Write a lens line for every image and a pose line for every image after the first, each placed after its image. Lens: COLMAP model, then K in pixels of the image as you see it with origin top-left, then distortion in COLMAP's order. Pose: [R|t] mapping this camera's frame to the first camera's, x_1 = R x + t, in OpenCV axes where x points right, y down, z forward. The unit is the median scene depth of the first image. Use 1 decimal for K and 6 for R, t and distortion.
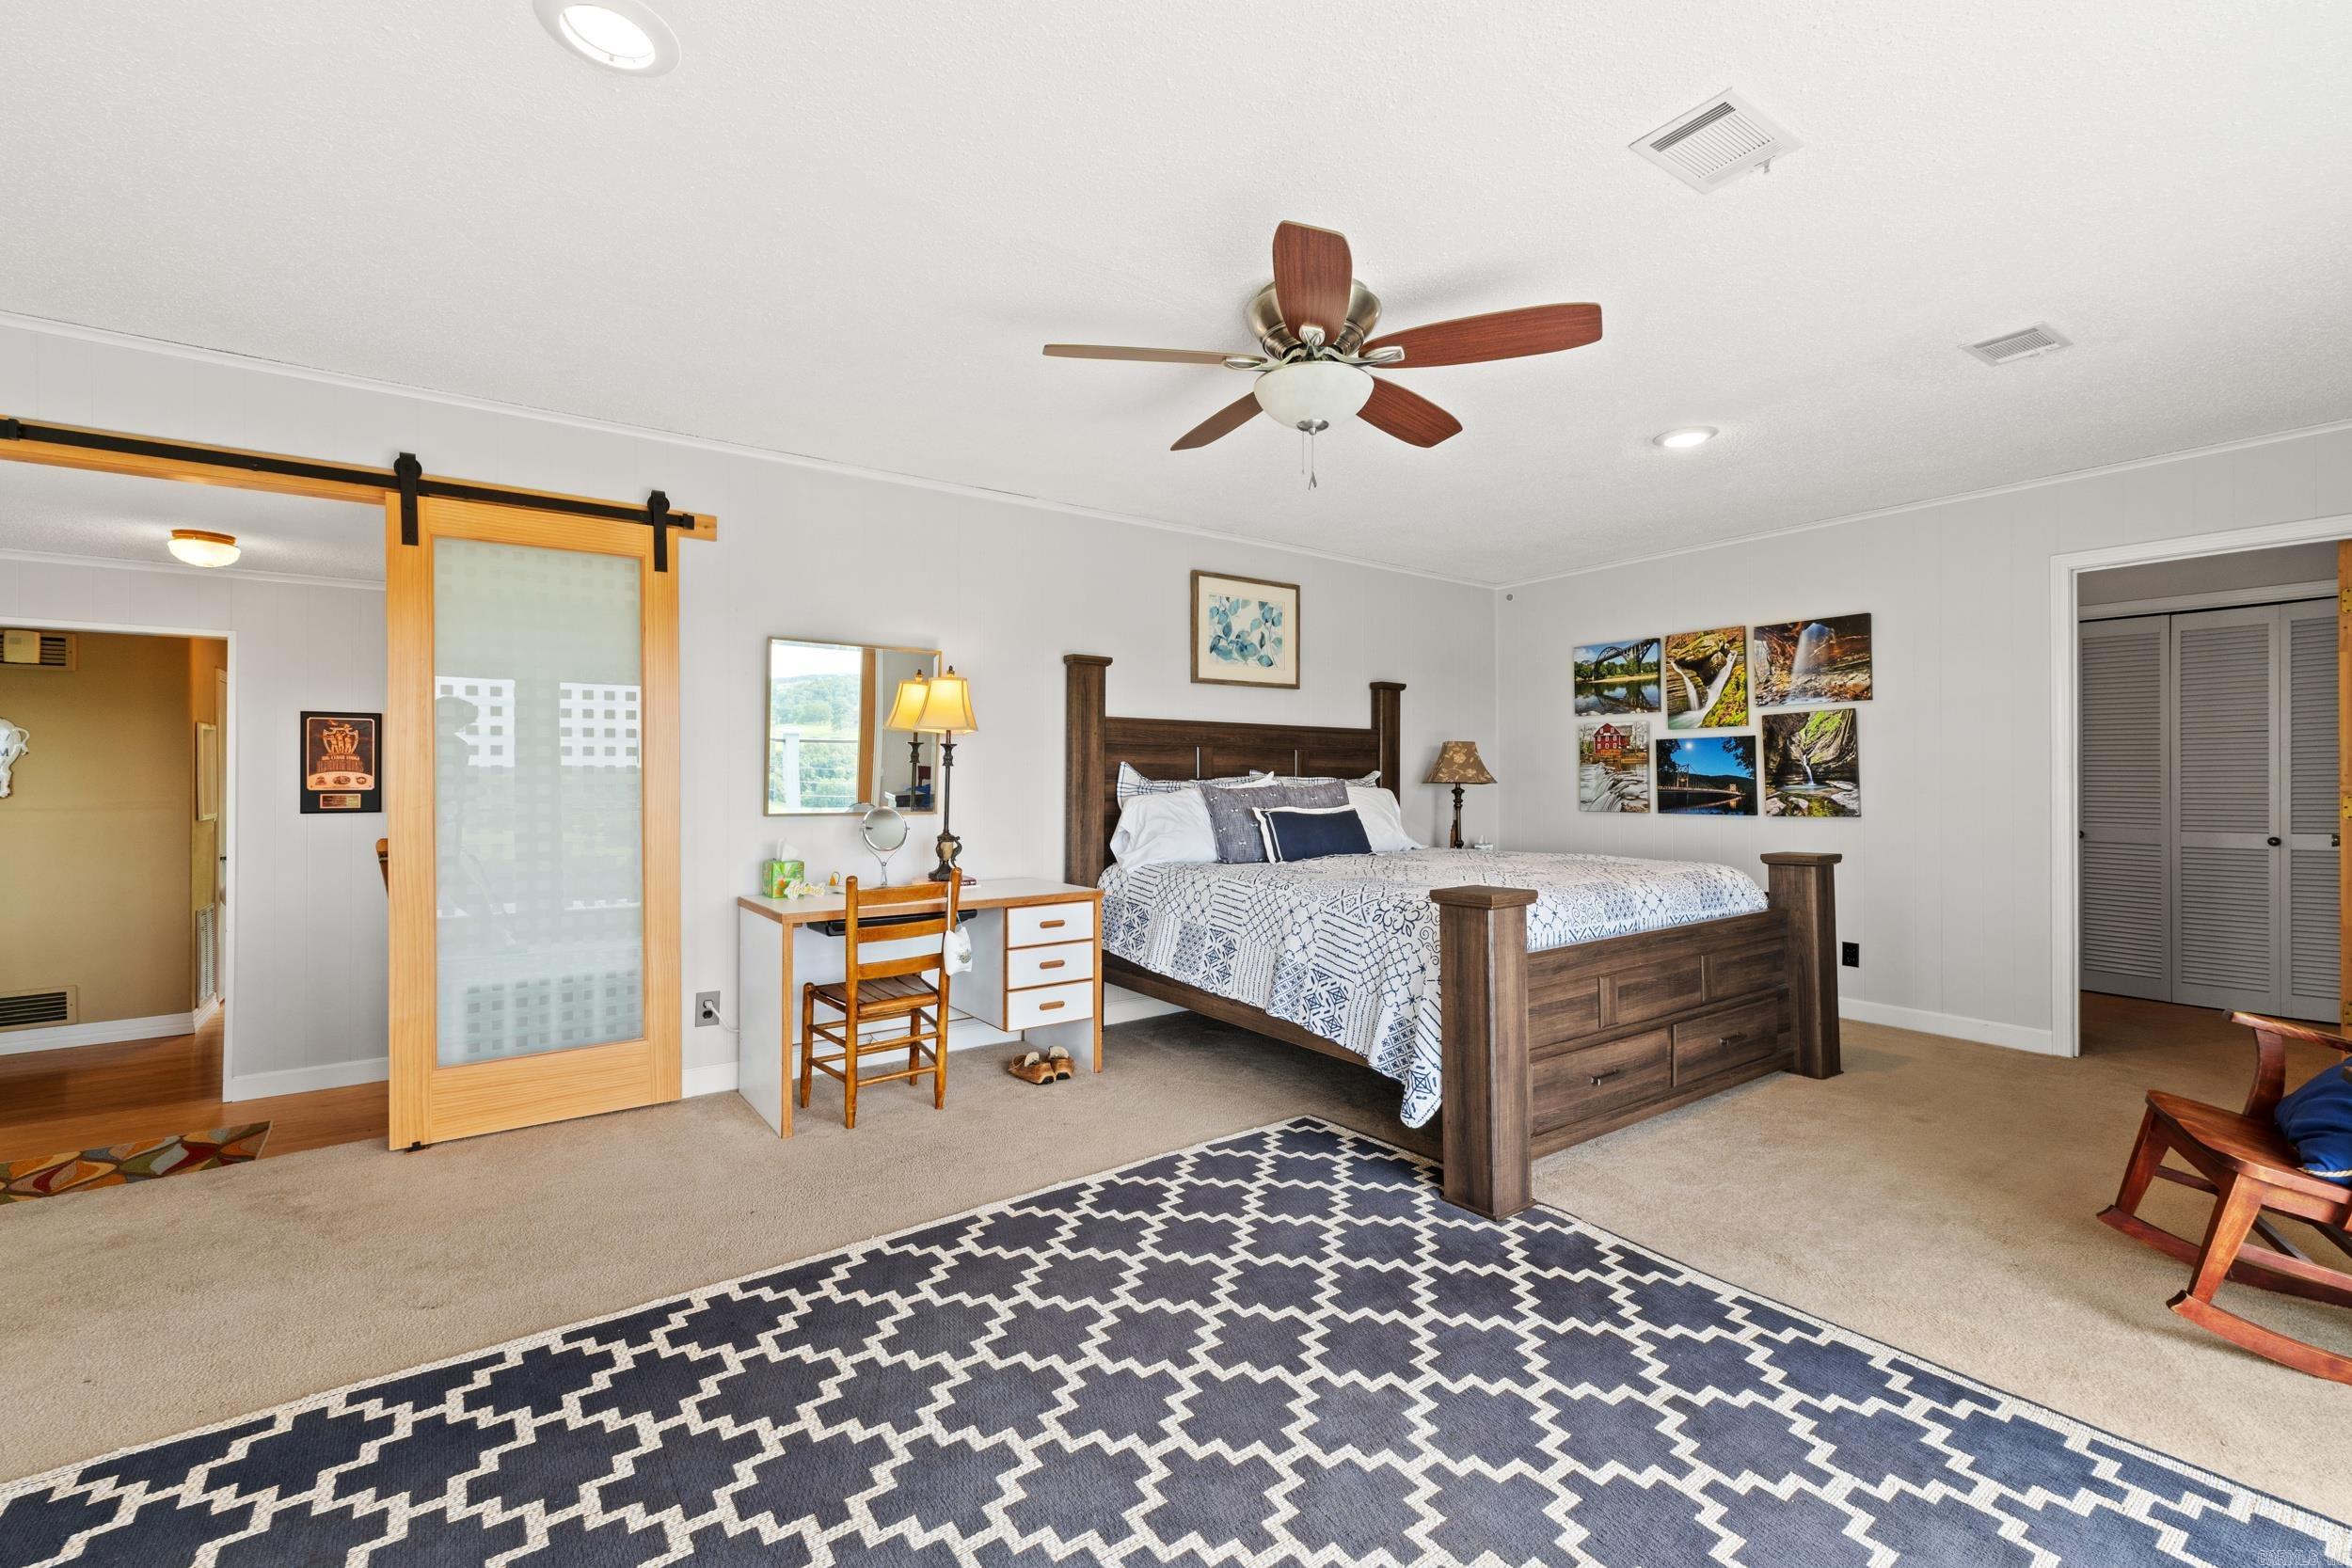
lens RADIAL K [[1004.3, 0, 1216.4], [0, 1004.3, 777.6], [0, 0, 1]] dist [0.006690, -0.000895]
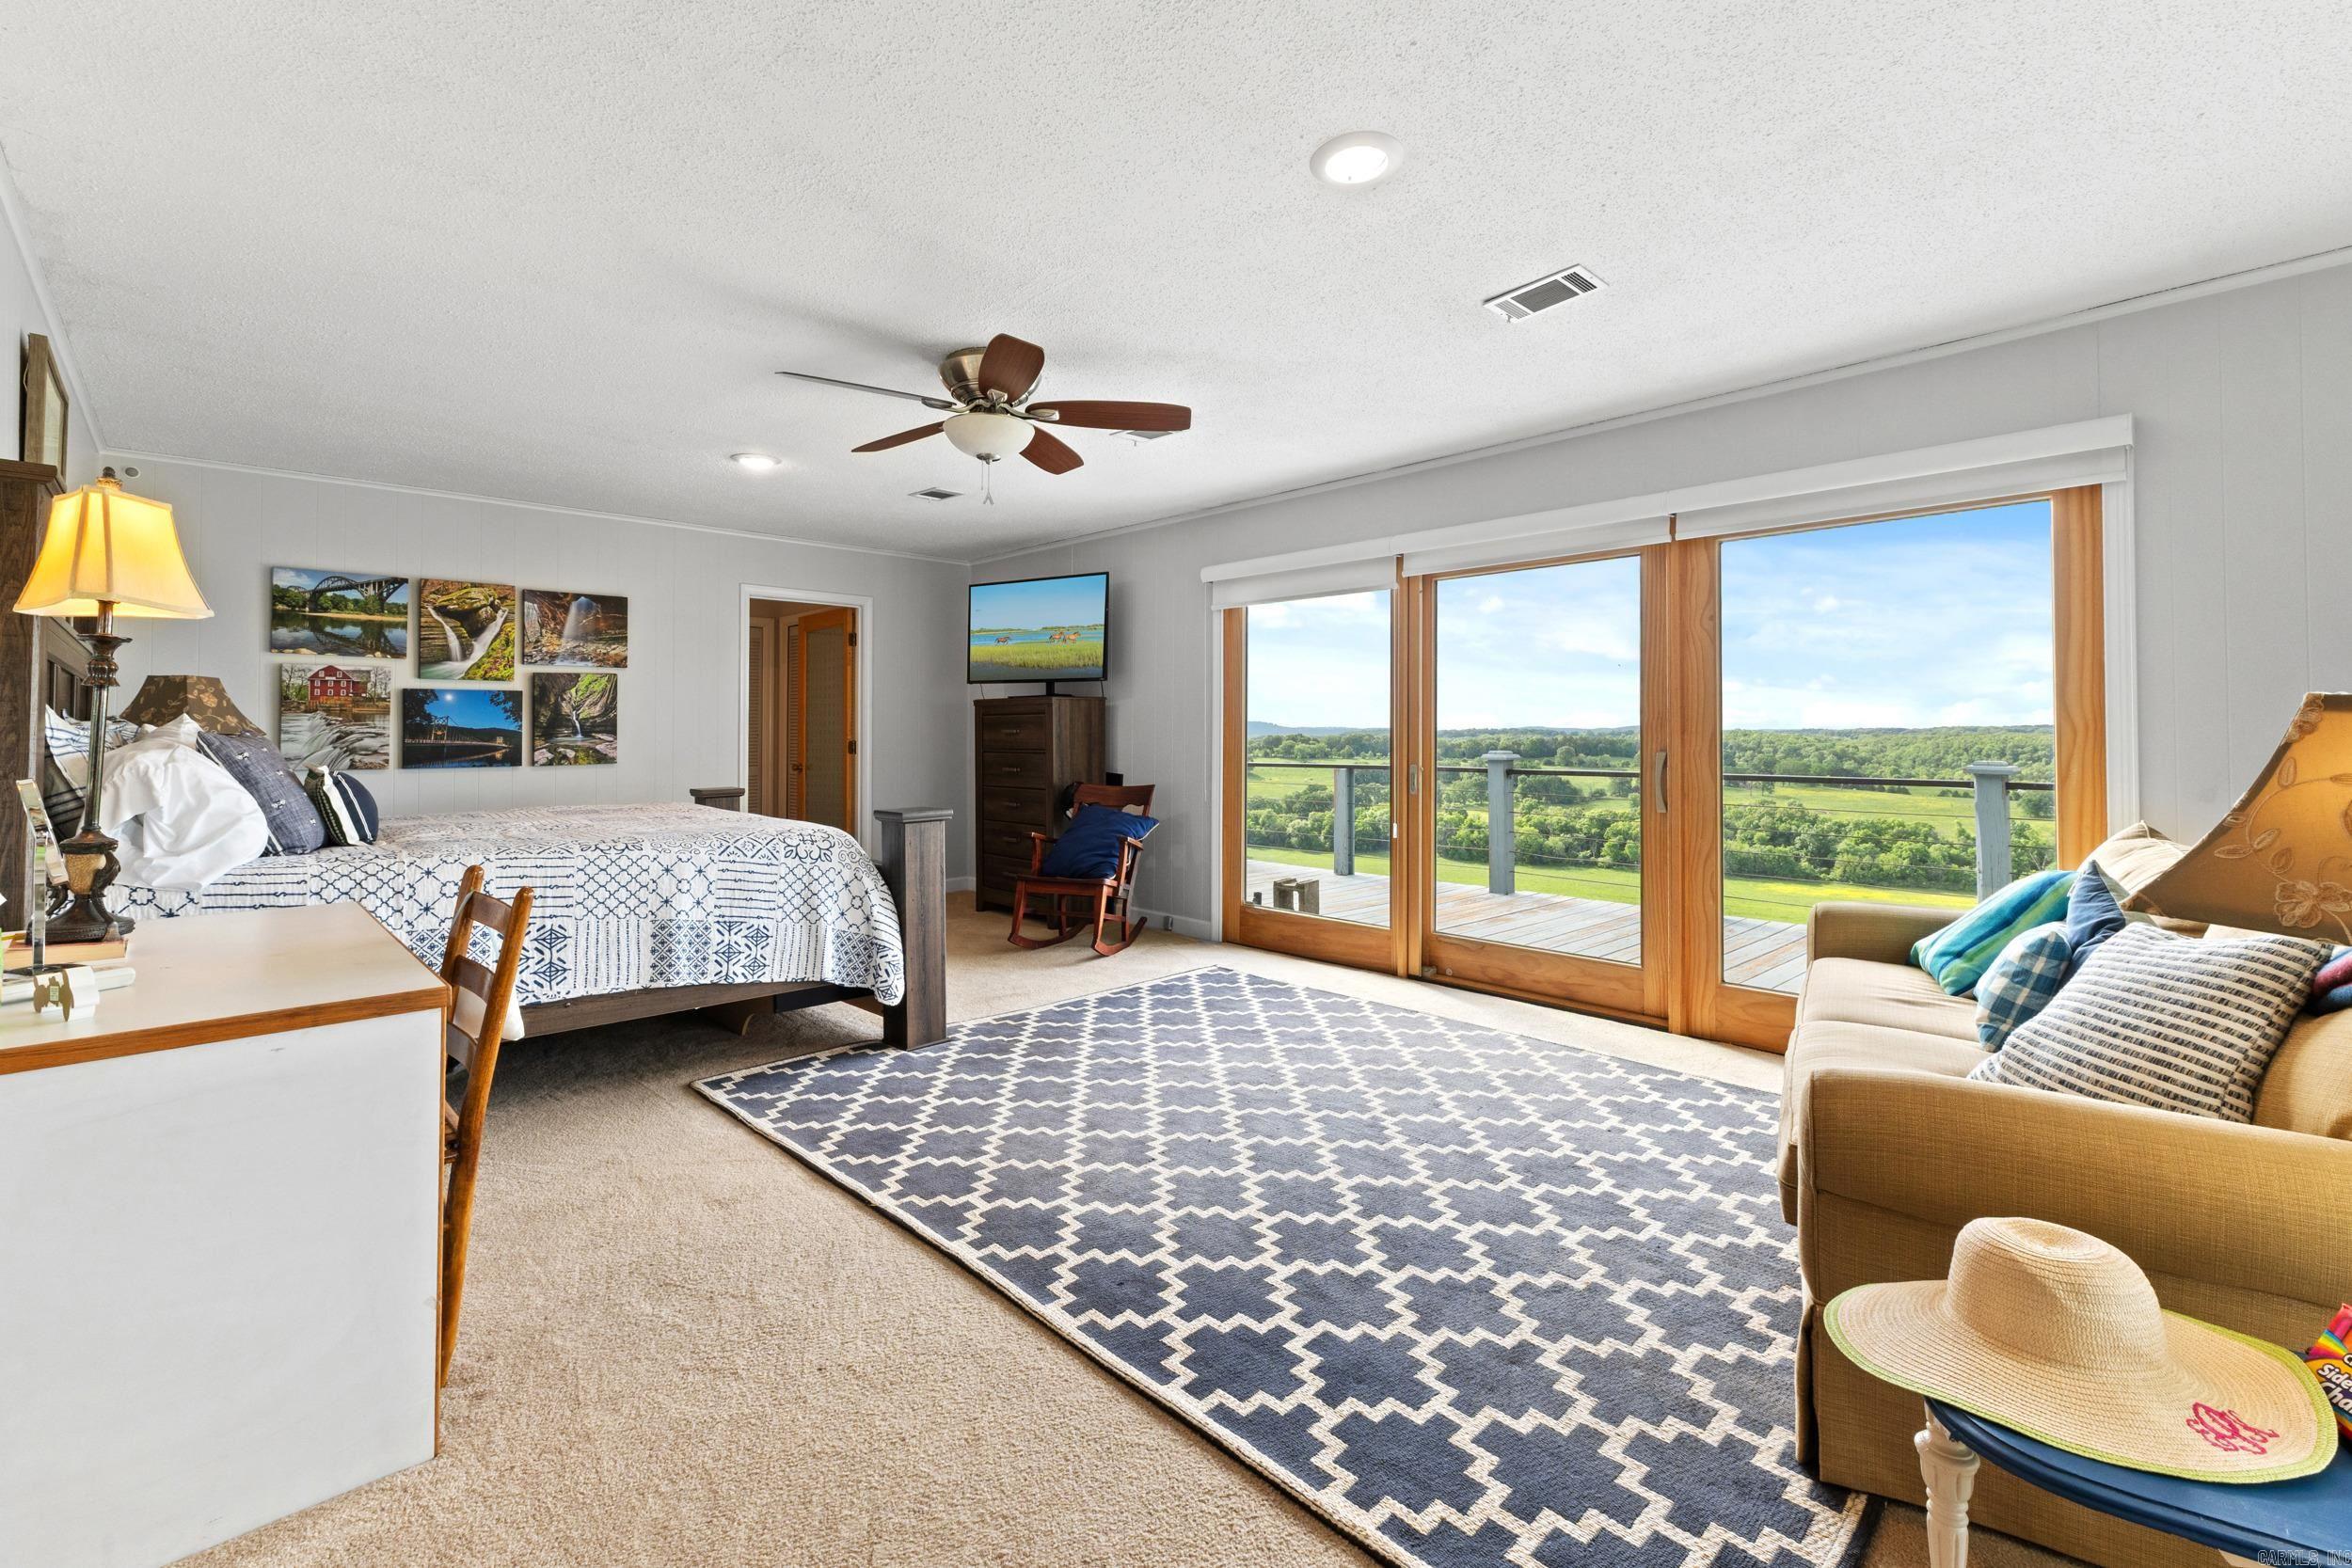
lens RADIAL K [[1004.3, 0, 1170.0], [0, 1004.3, 722.8], [0, 0, 1]] dist [0.006690, -0.000895]
pose [[-0.115041, 0.017257, 0.993211, -0.594788], [0.000709, 0.999850, -0.017291, 0.010607], [-0.993360, -0.001285, -0.115036, 0.439305]]
